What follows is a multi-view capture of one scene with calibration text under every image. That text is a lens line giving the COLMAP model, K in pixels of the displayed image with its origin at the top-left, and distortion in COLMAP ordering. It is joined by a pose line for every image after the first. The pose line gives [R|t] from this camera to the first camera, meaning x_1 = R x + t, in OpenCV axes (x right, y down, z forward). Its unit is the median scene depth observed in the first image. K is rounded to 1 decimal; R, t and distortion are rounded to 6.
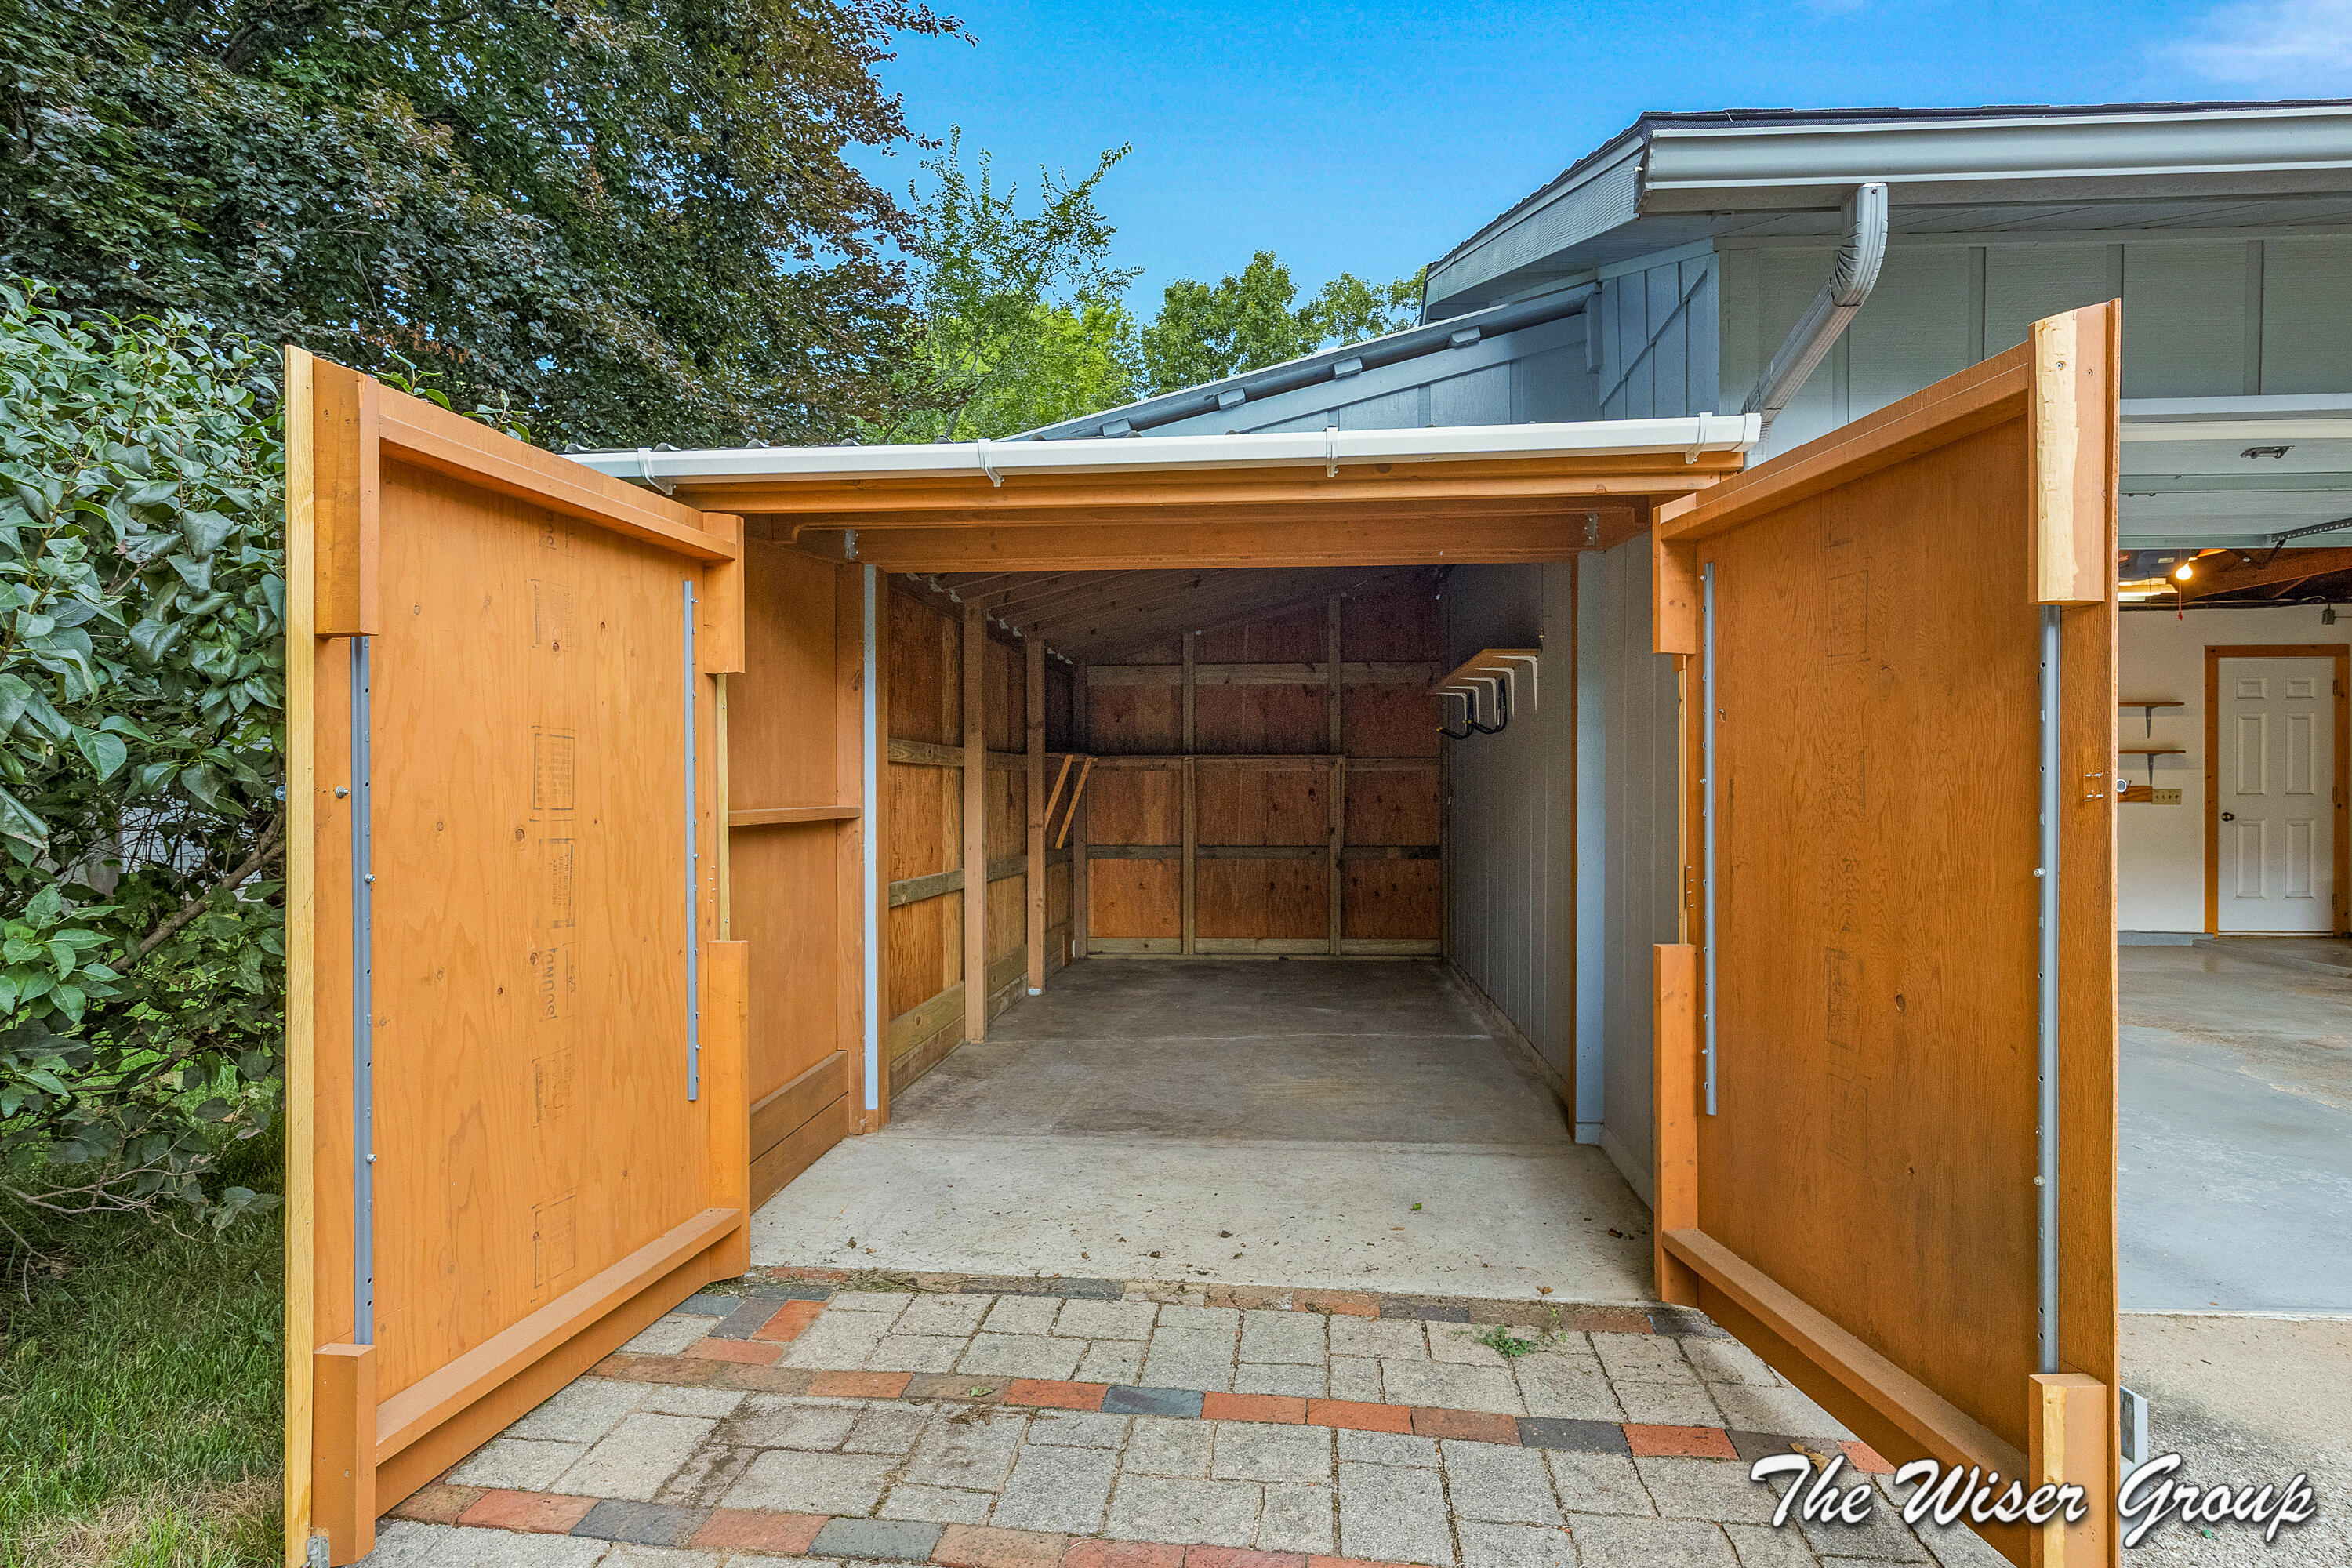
lens RADIAL K [[1193.5, 0, 1162.9], [0, 1193.5, 781.1], [0, 0, 1]] dist [-0.006913, 0.001652]
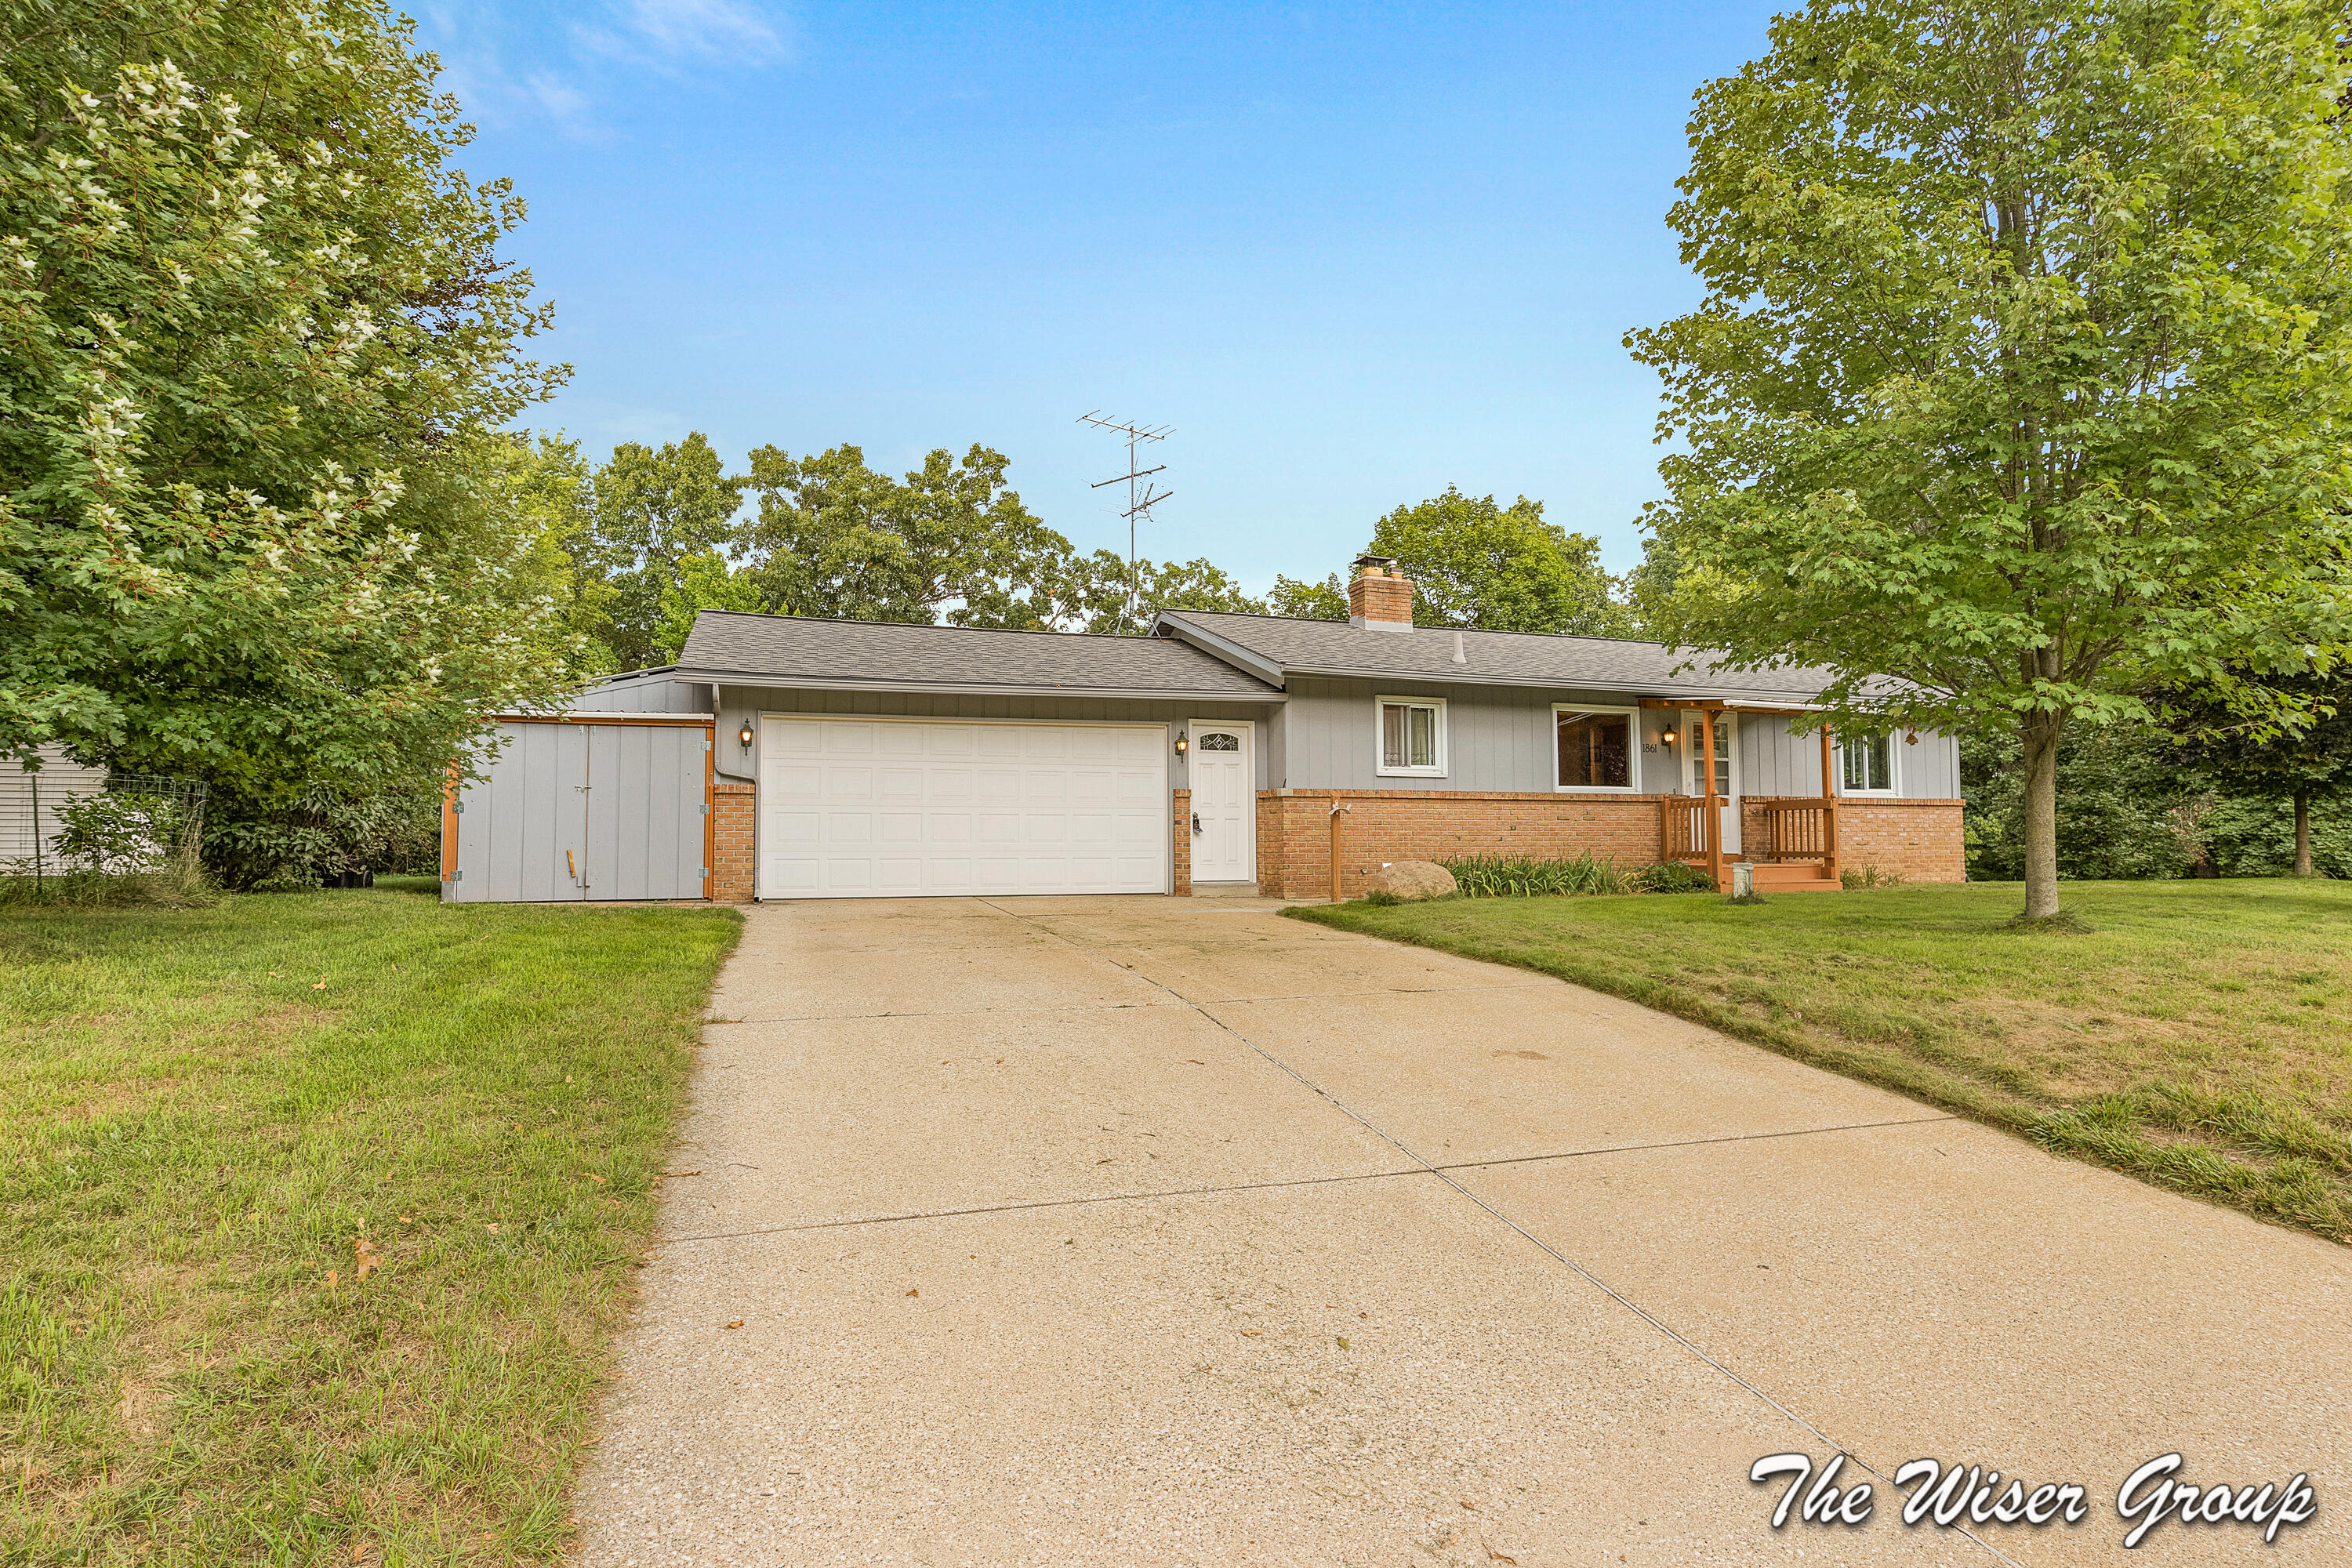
lens RADIAL K [[1193.5, 0, 1181.9], [0, 1193.5, 784.0], [0, 0, 1]] dist [-0.006913, 0.001652]
pose [[0.905916, 0.019944, 0.422988, 0.061368], [0.002965, 0.998567, -0.053431, 0.082072], [-0.423448, 0.049658, 0.904559, -1.370540]]
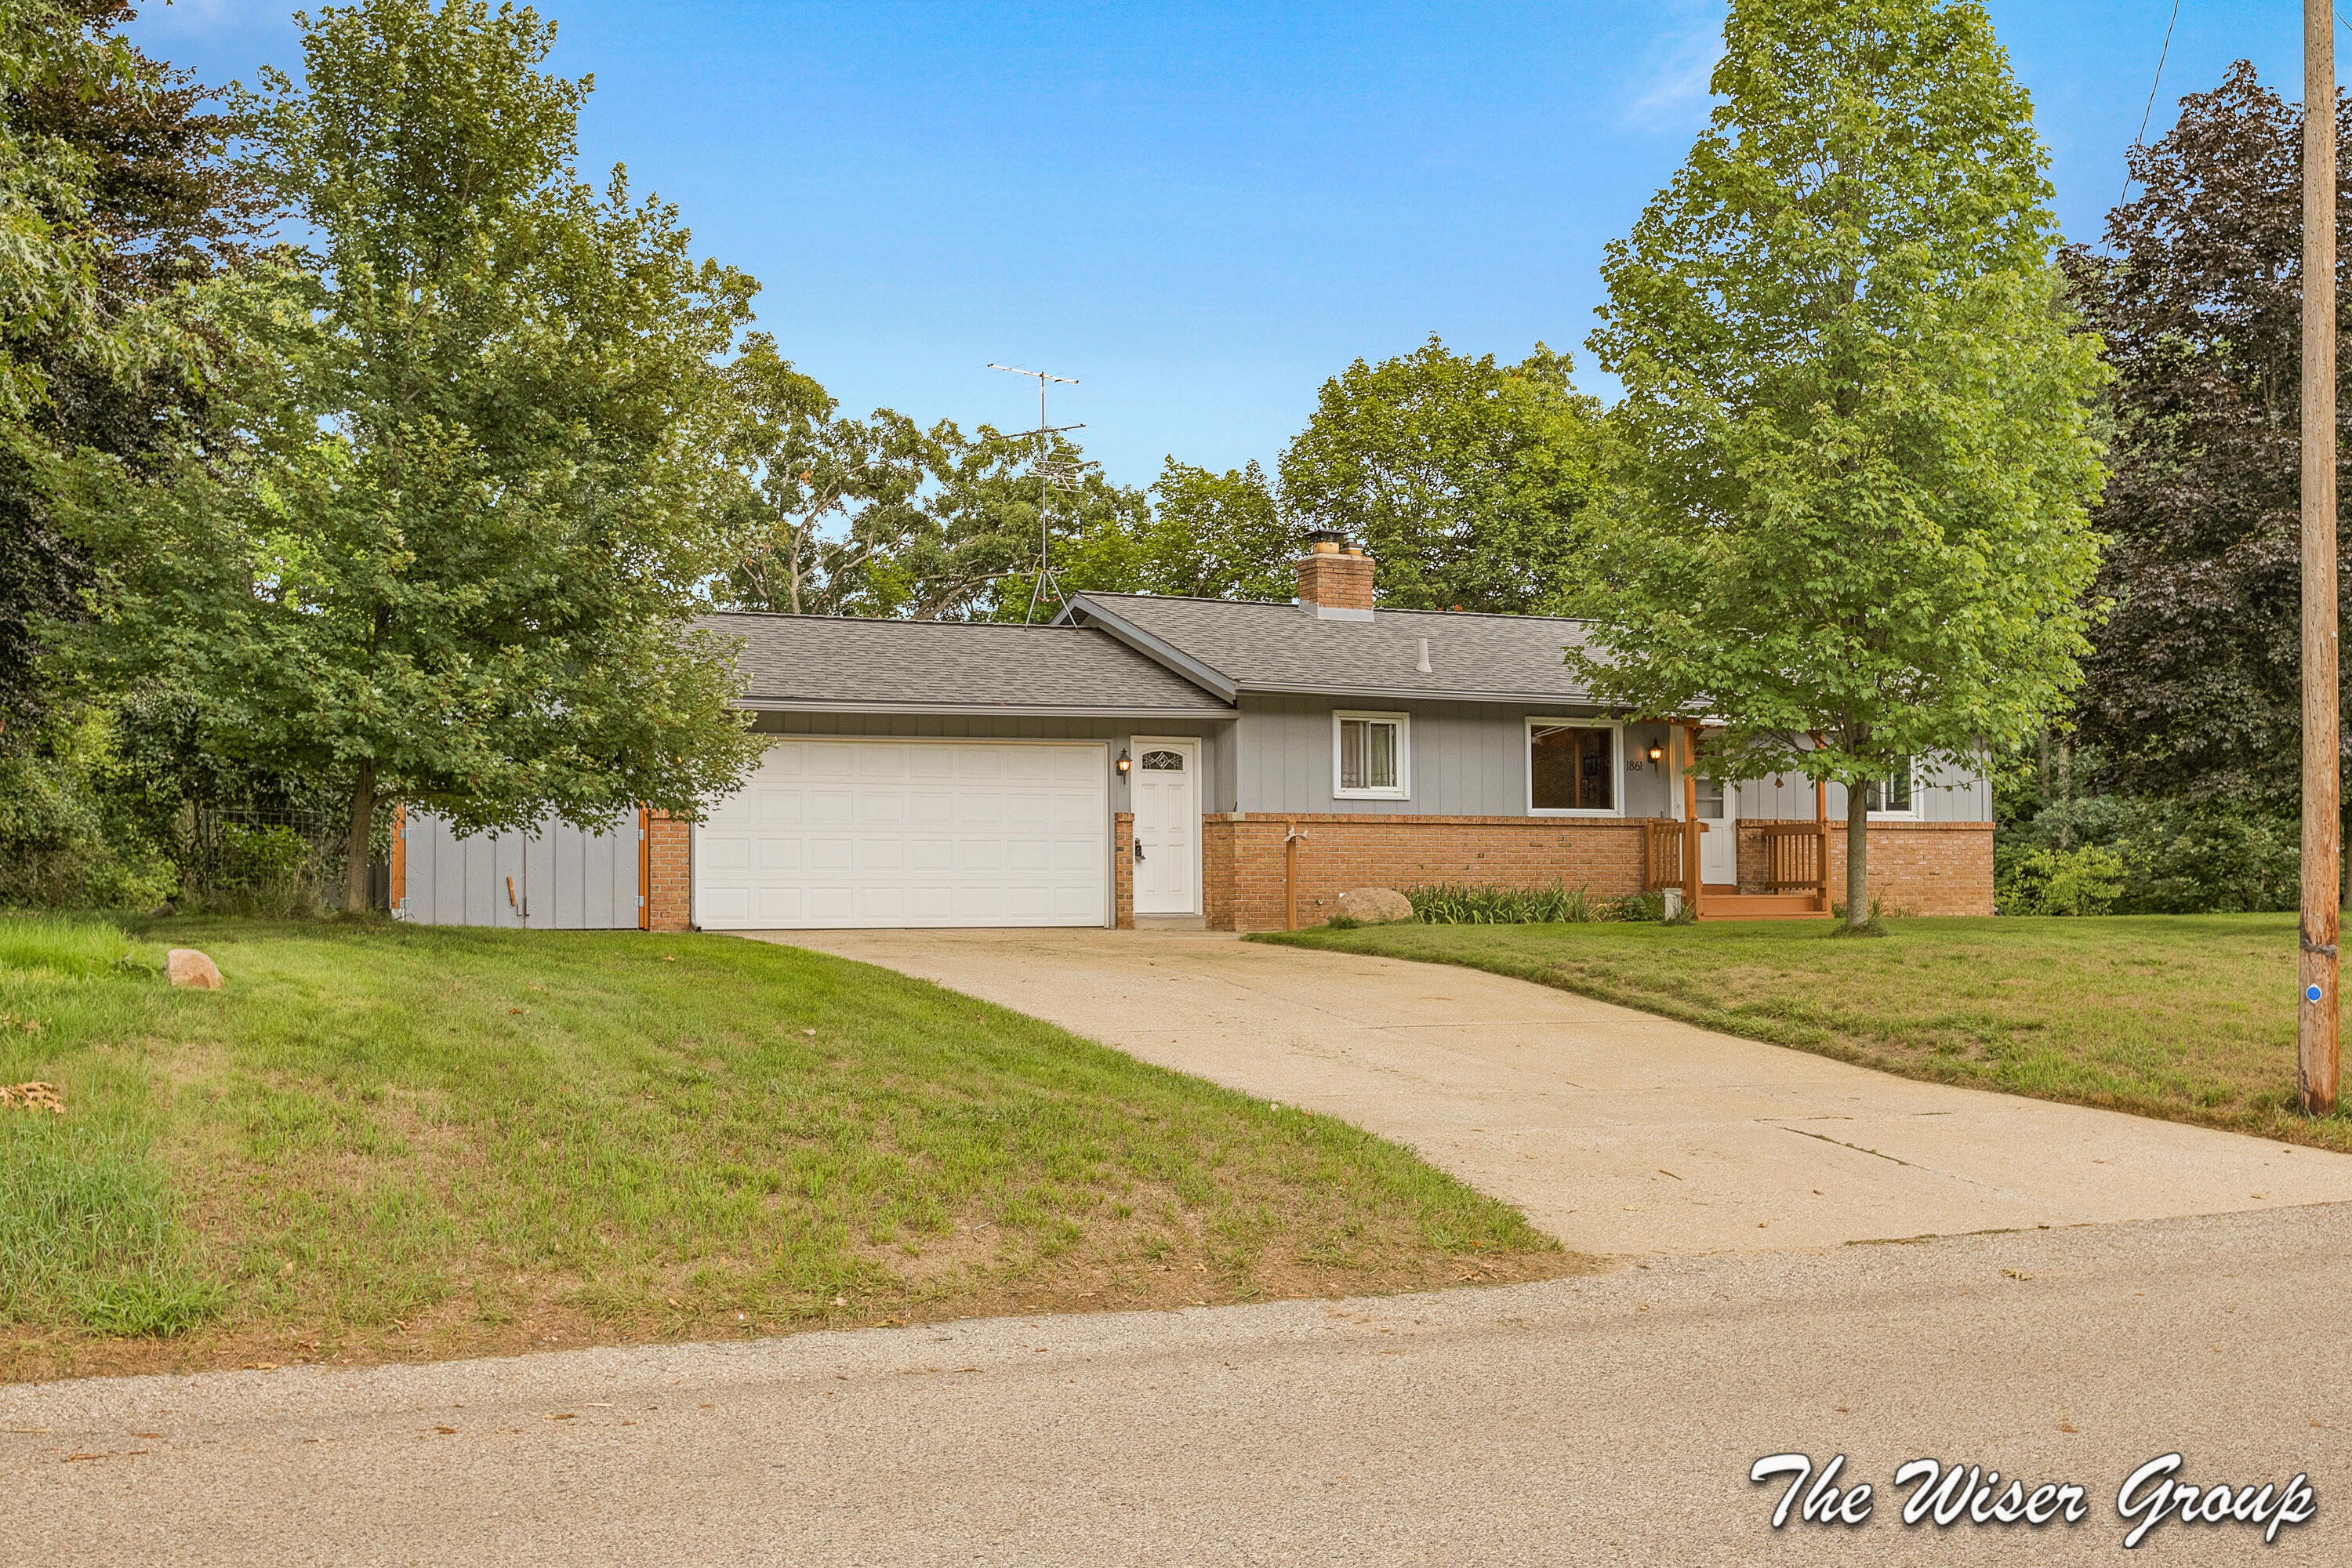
lens RADIAL K [[2408.2, 0, 1171.3], [0, 2408.2, 782.8], [0, 0, 1]] dist [-0.042081, 0.000000]
pose [[0.855551, 0.020371, 0.517317, -0.805157], [0.003587, 0.998968, -0.045271, 0.102246], [-0.517705, 0.040588, 0.854596, -2.568542]]
